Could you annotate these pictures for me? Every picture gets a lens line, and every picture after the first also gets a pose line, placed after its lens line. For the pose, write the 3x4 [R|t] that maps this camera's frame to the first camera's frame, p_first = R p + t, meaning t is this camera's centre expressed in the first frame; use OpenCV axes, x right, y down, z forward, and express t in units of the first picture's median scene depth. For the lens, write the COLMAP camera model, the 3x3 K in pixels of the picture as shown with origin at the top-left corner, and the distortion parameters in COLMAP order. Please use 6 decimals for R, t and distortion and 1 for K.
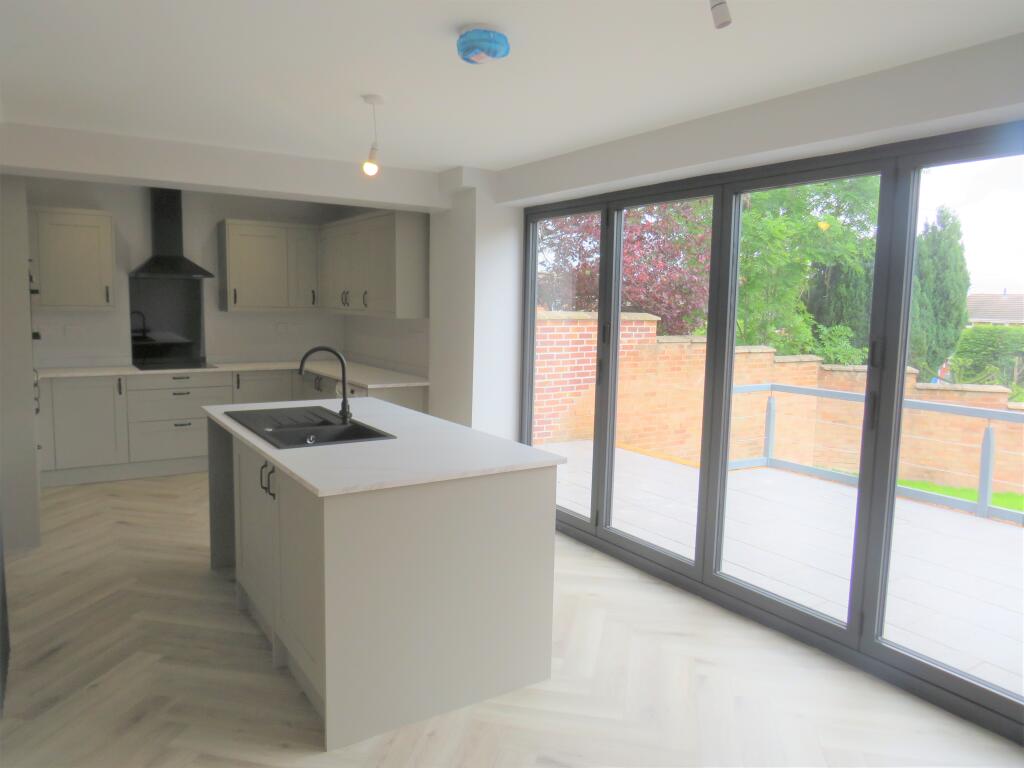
lens RADIAL K [[725.2, 0, 512.0], [0, 725.2, 384.0], [0, 0, 1]] dist [0.005630, 0.002036]
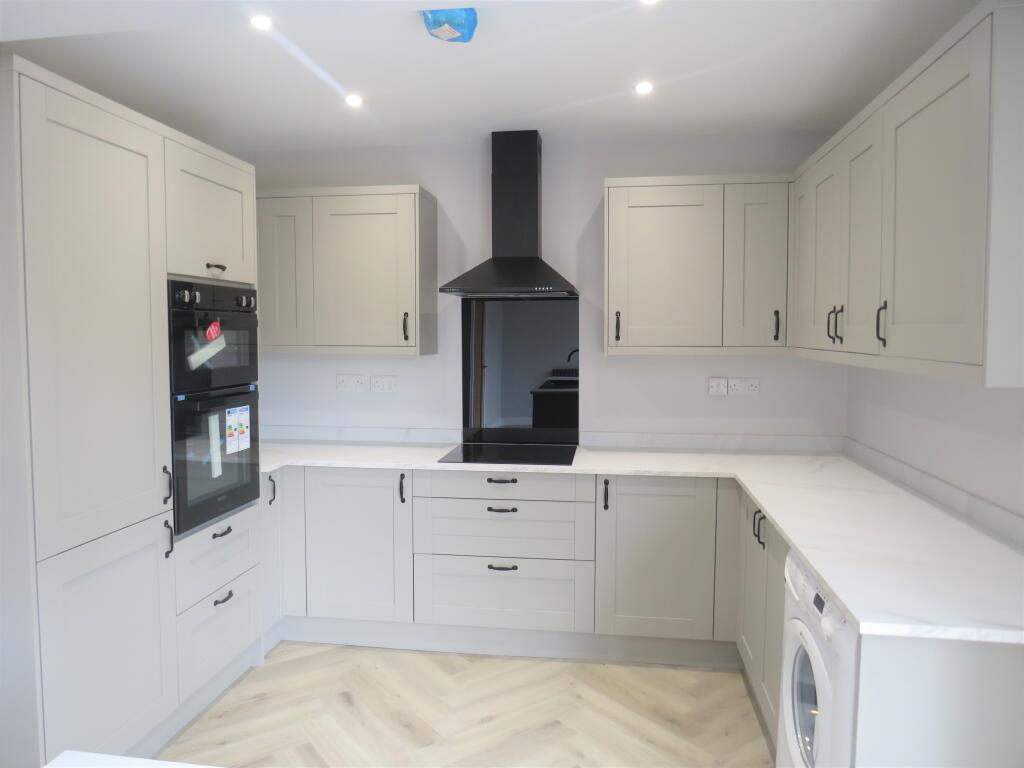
lens RADIAL K [[725.2, 0, 512.0], [0, 725.2, 384.0], [0, 0, 1]] dist [0.005630, 0.002036]
pose [[0.749874, 0.032569, -0.660778, -0.097782], [-0.063770, 0.997695, -0.023192, -0.064219], [0.658500, 0.059529, 0.750223, 0.577461]]
